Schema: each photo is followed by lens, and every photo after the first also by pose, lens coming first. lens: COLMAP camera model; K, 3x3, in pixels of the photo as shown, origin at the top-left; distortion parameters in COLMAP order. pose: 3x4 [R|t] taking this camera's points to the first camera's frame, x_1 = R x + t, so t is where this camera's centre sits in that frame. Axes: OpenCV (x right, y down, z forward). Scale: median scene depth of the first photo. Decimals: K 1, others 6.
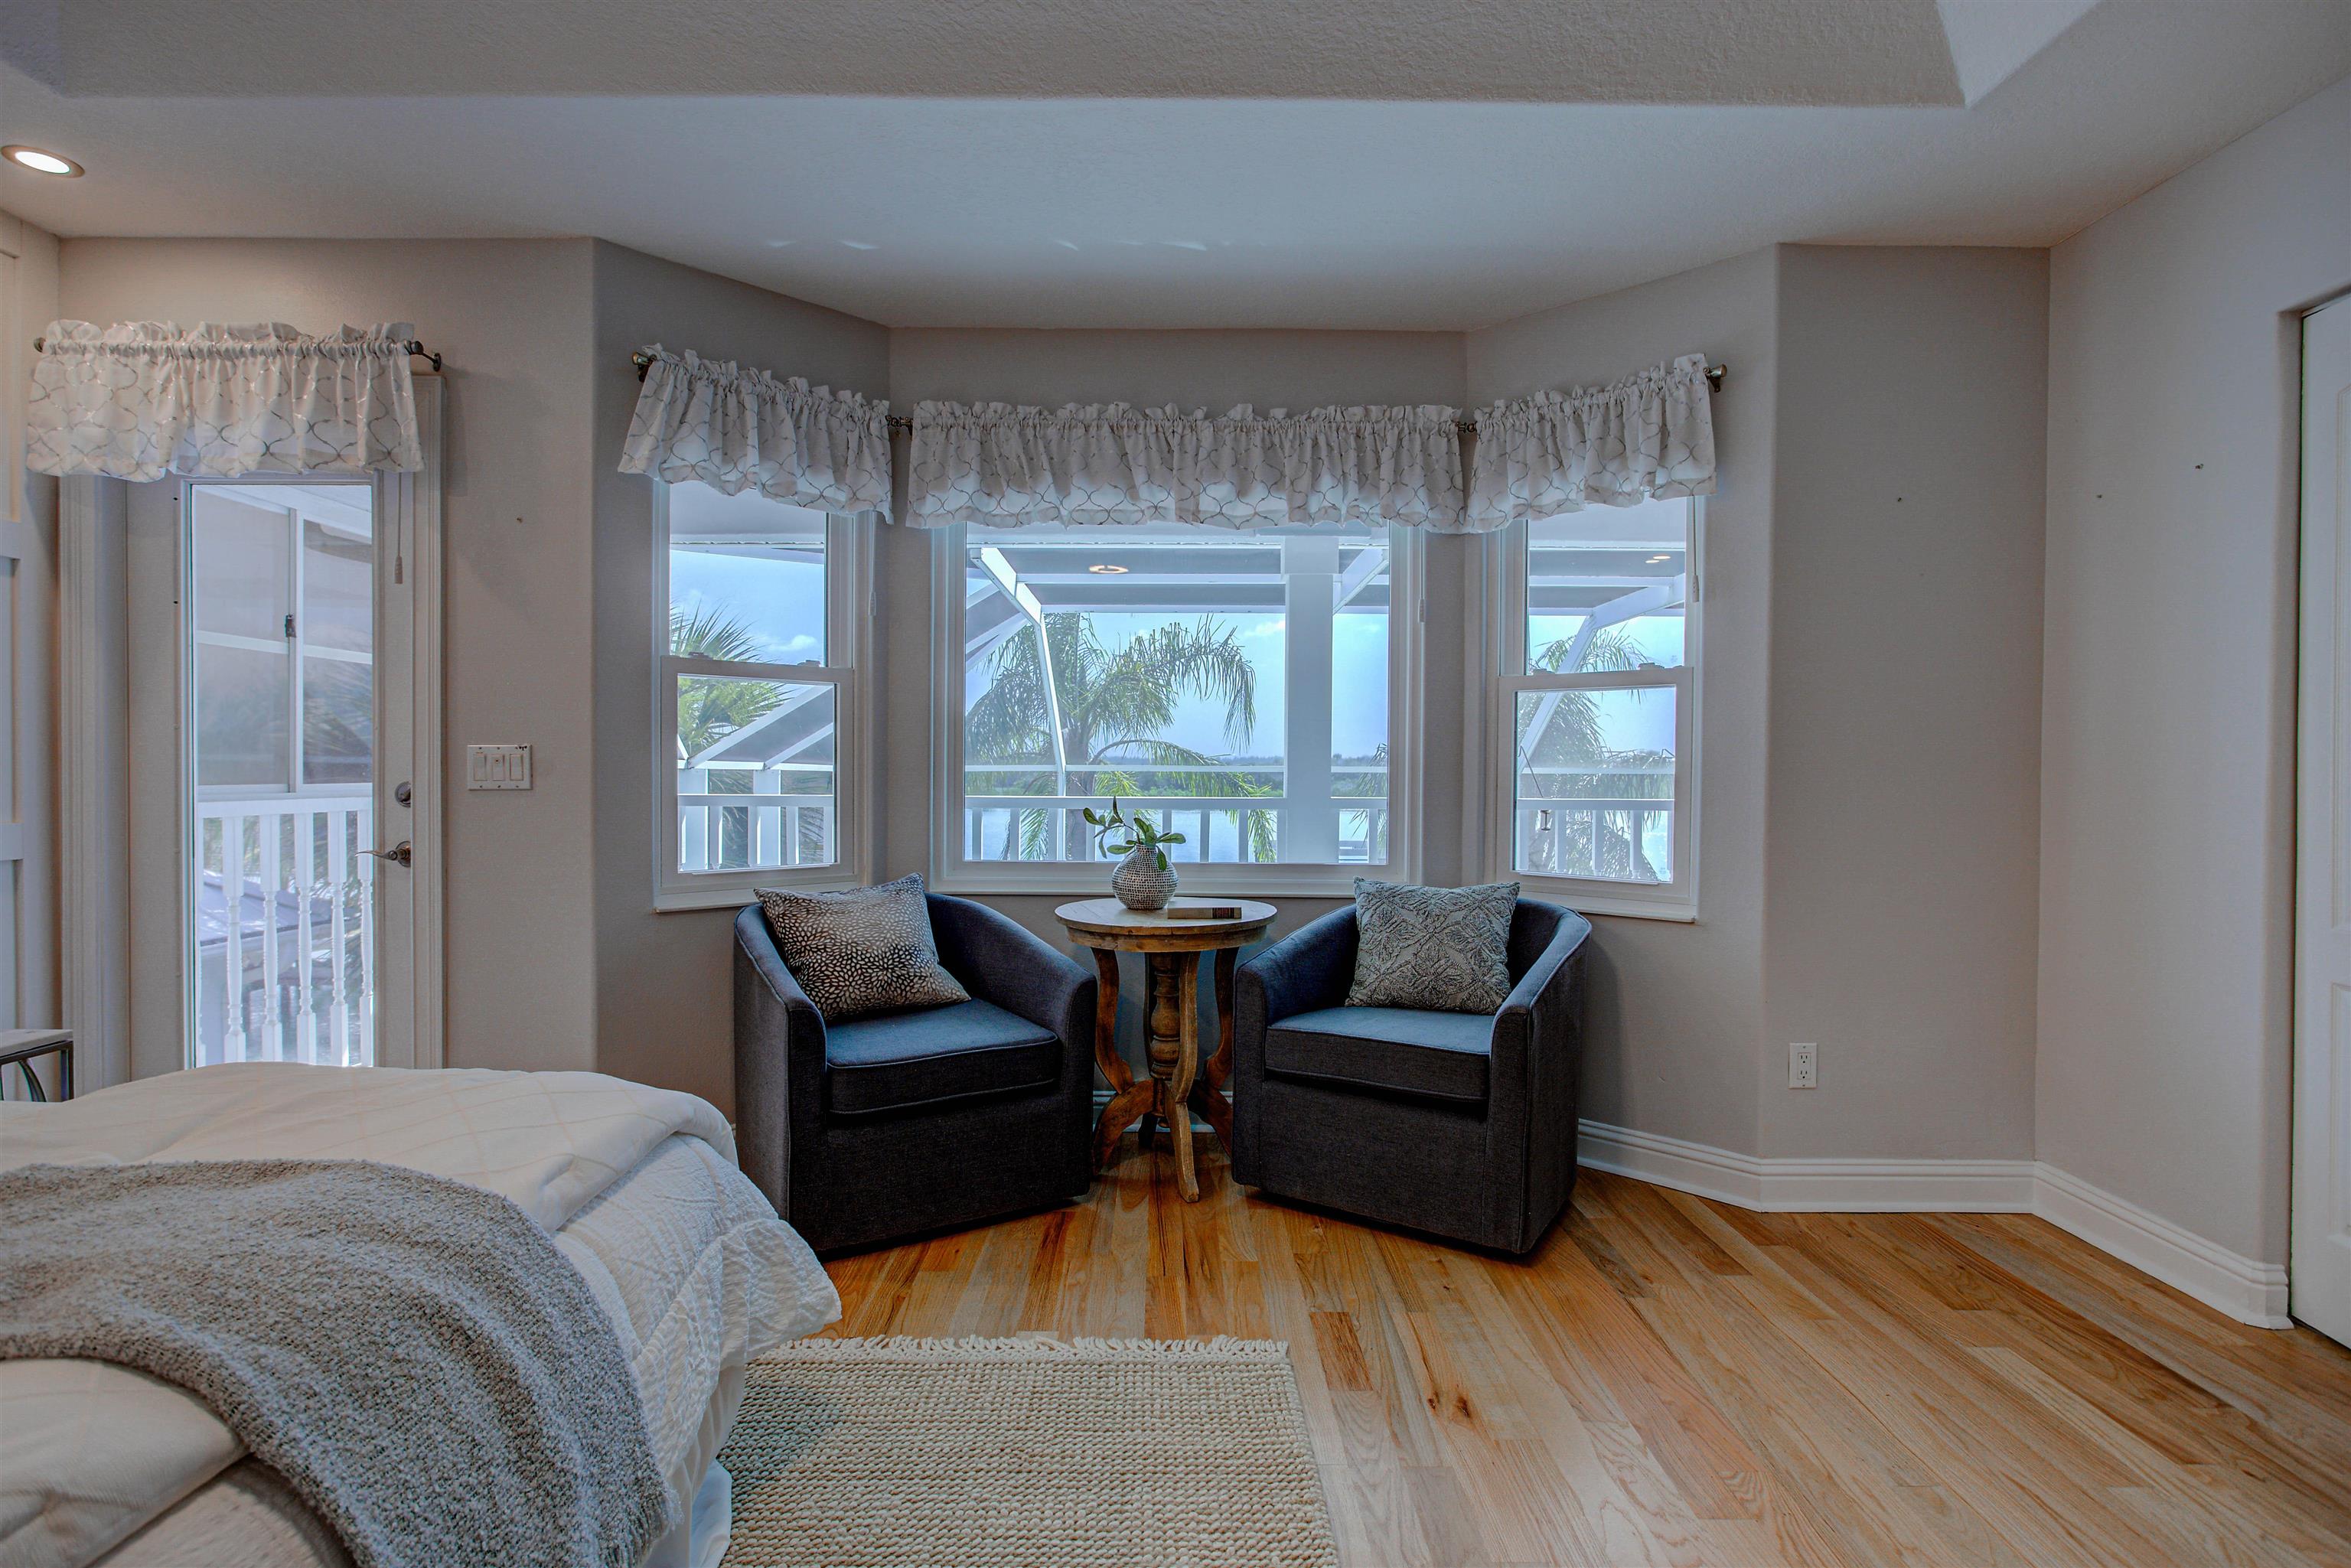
lens RADIAL K [[1164.2, 0, 1175.5], [0, 1164.2, 784.0], [0, 0, 1]] dist [-0.013472, 0.002531]
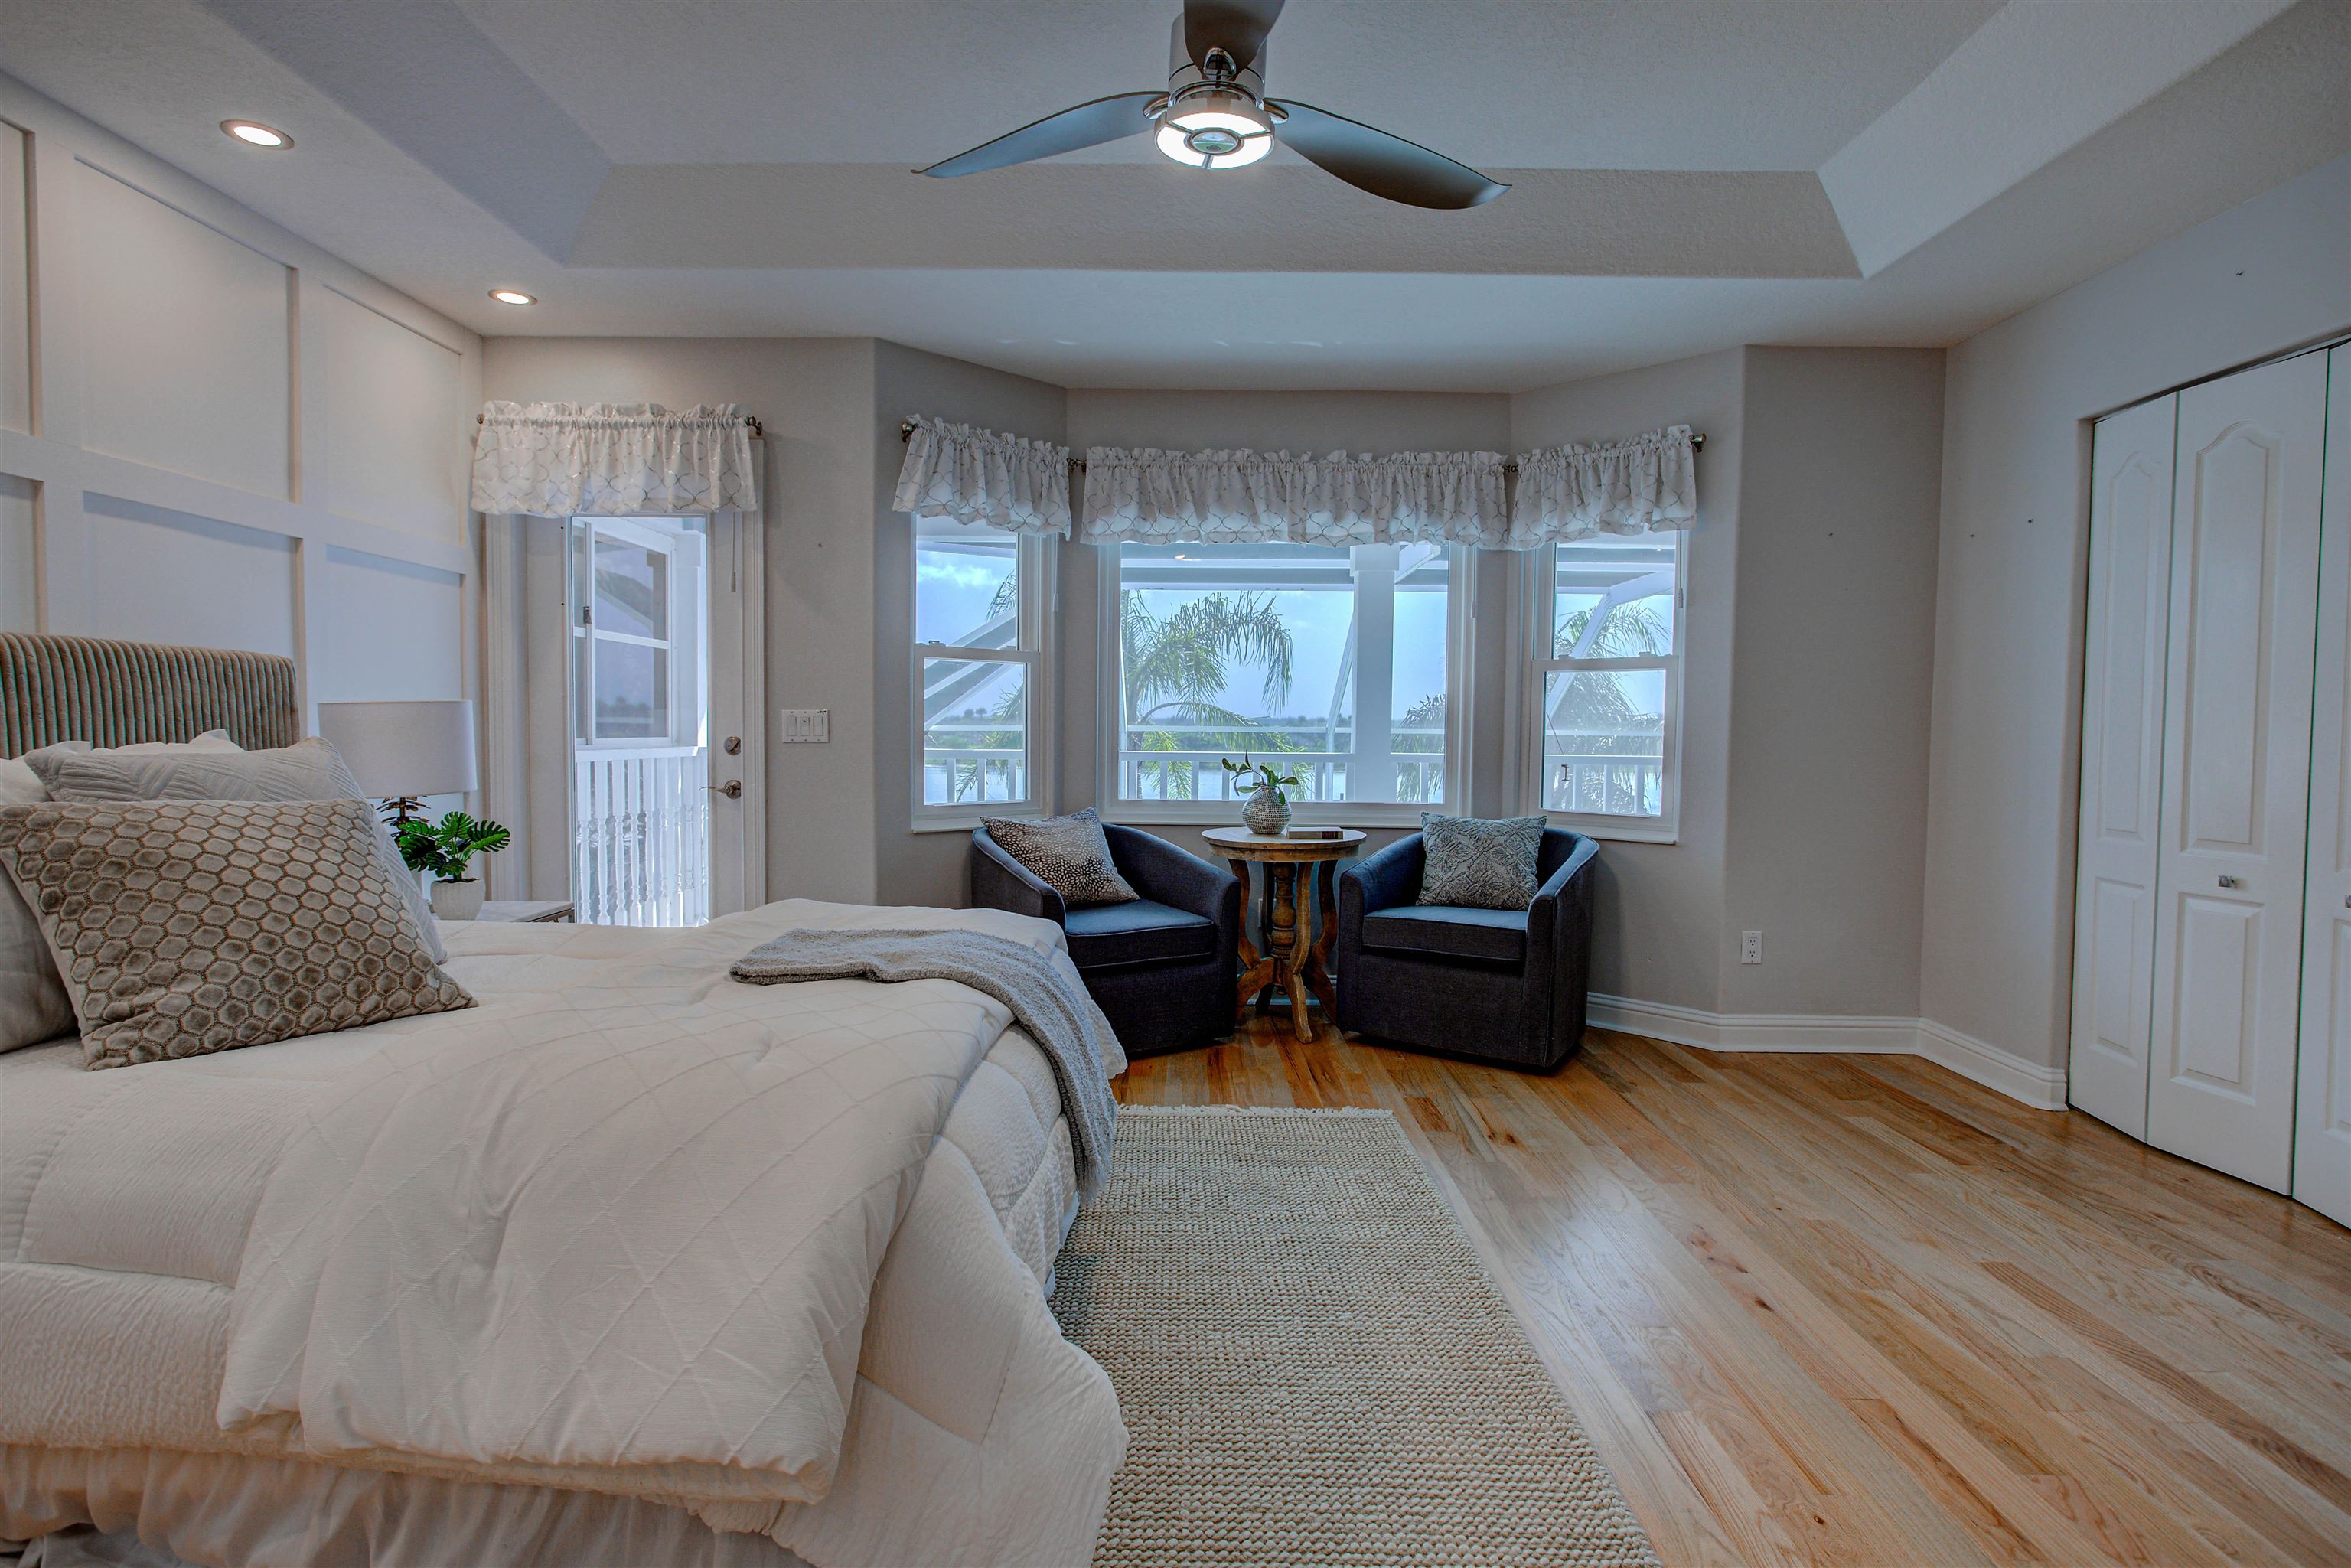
lens RADIAL K [[1169.3, 0, 1180.4], [0, 1169.3, 783.0], [0, 0, 1]] dist [-0.014006, 0.000533]
pose [[0.999957, 0.004744, -0.007936, -0.125246], [-0.004482, 0.999452, 0.032797, 0.005337], [0.008087, -0.032760, 0.999431, -0.375866]]
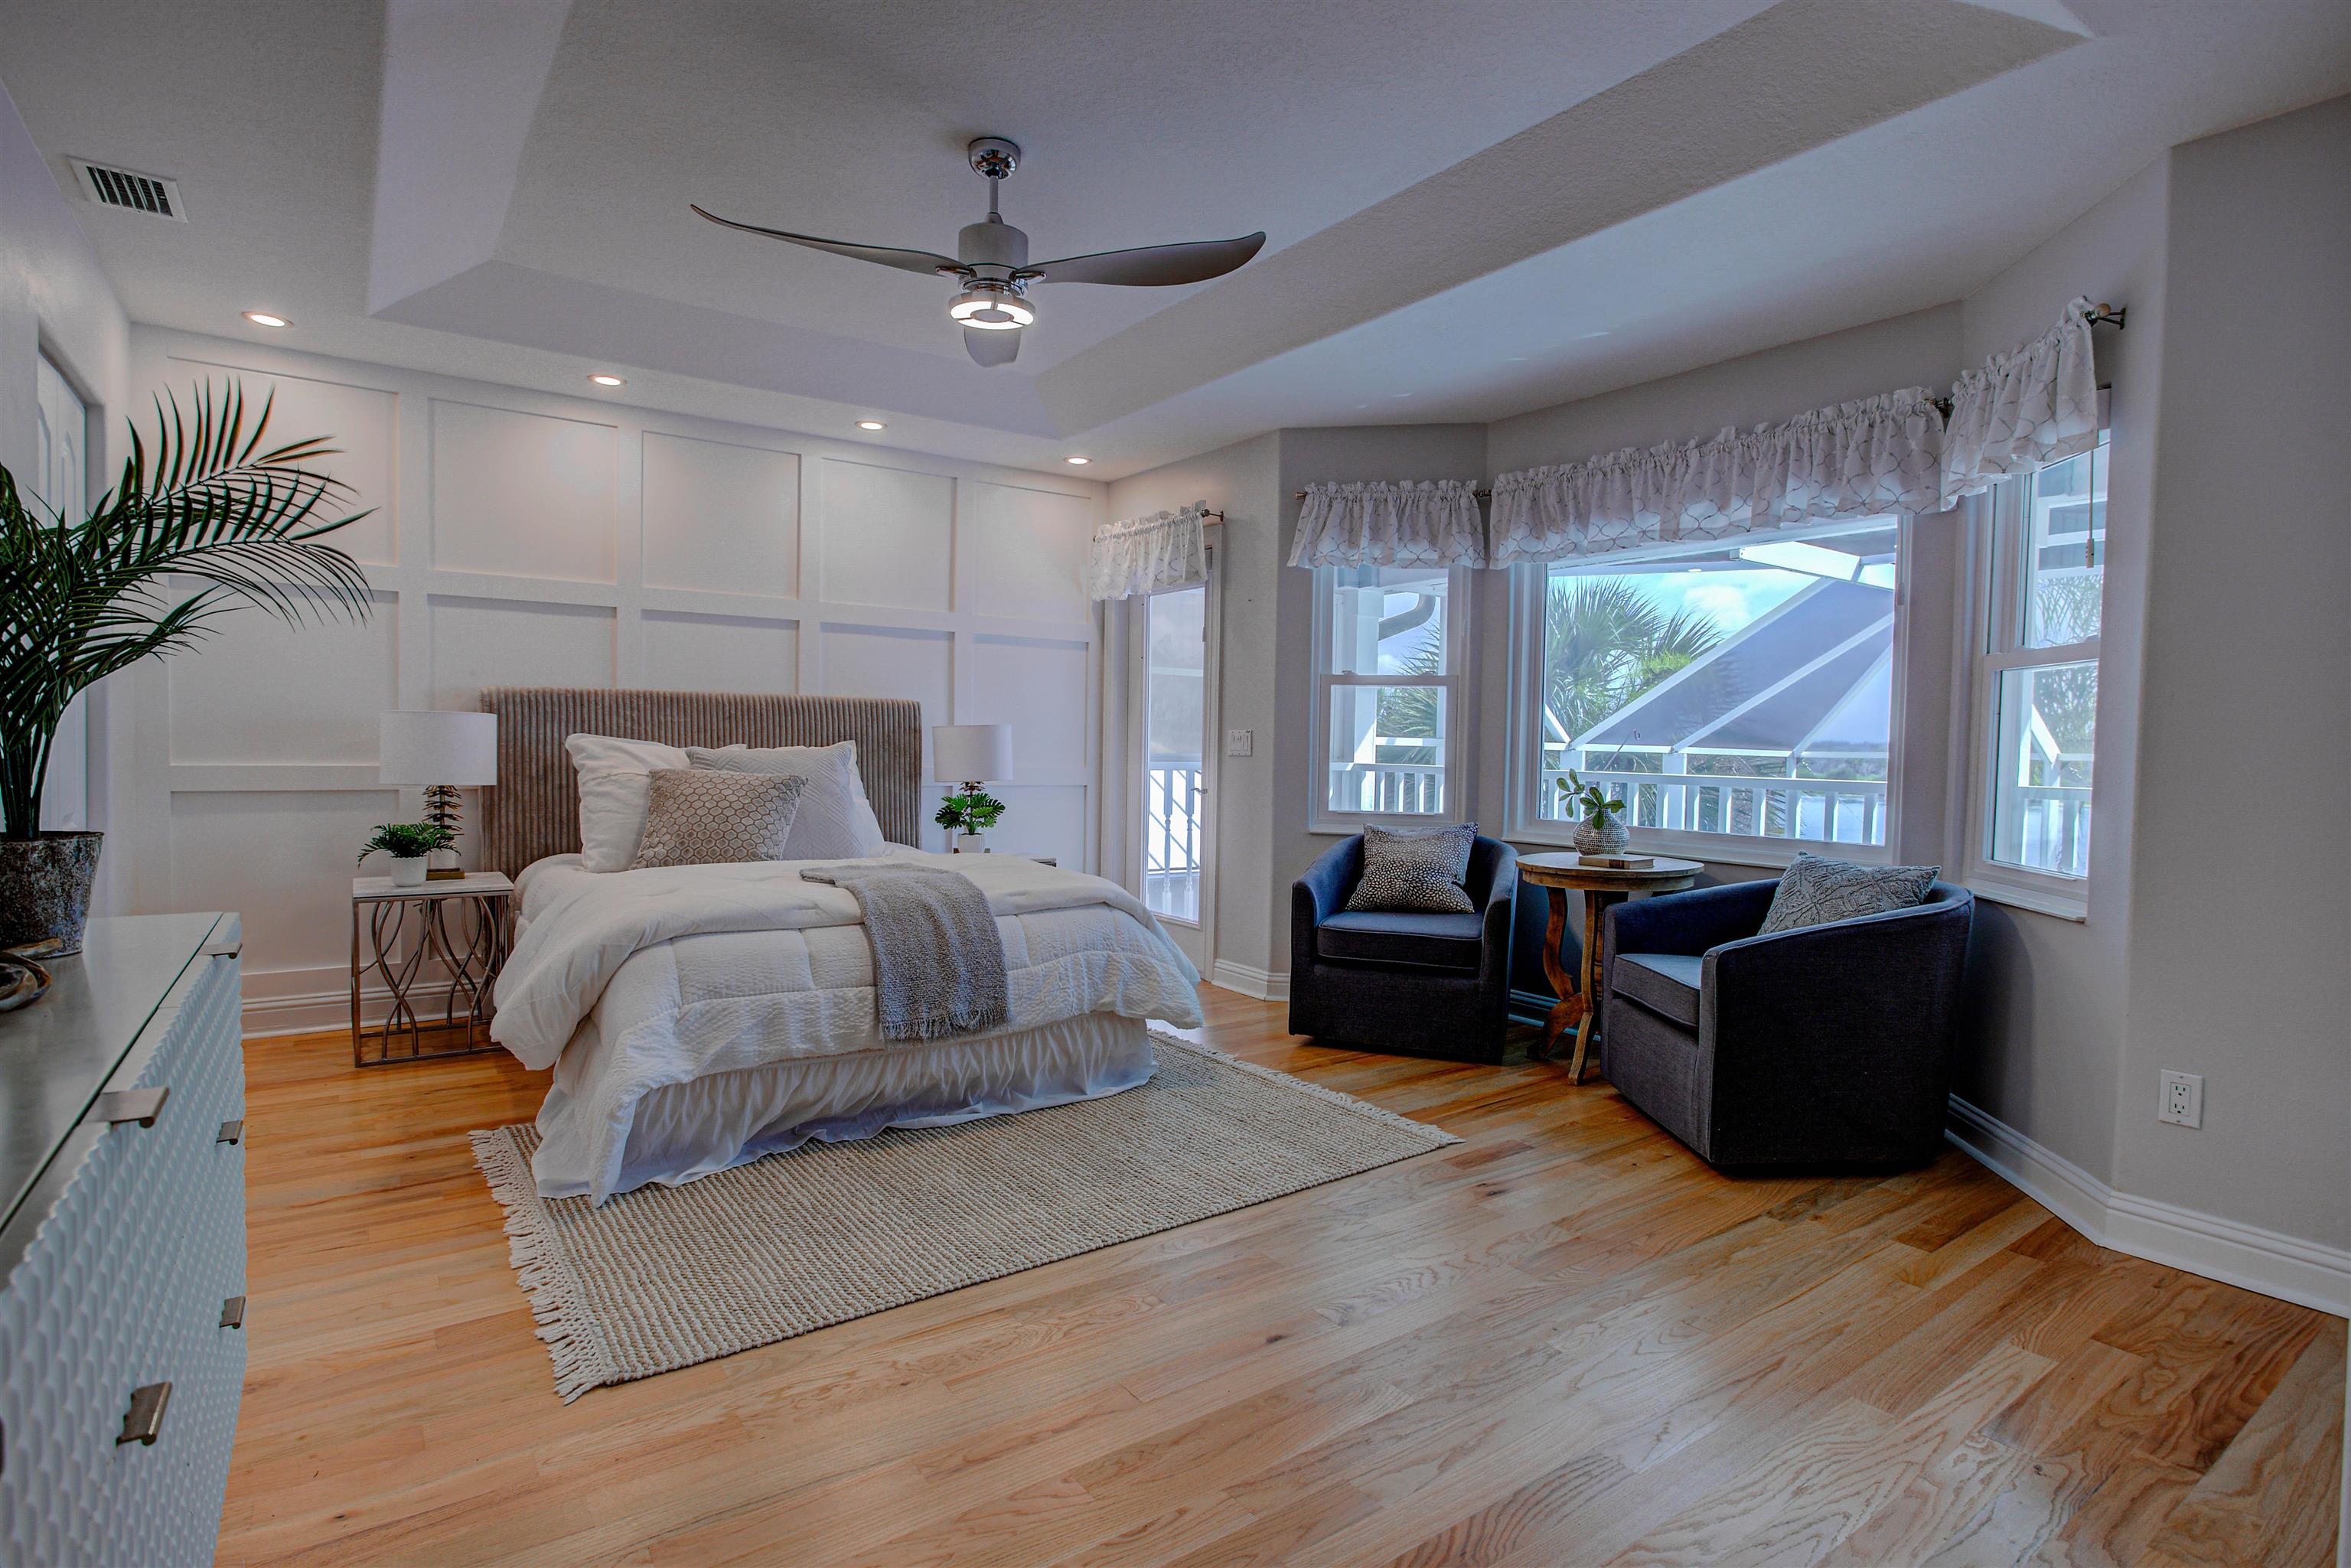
lens RADIAL K [[1164.2, 0, 1175.5], [0, 1164.2, 784.0], [0, 0, 1]] dist [-0.013472, 0.002531]
pose [[0.583283, 0.034556, -0.811534, 0.777777], [-0.025761, 0.999379, 0.024039, 0.007955], [0.811860, 0.006884, 0.583811, -0.105442]]
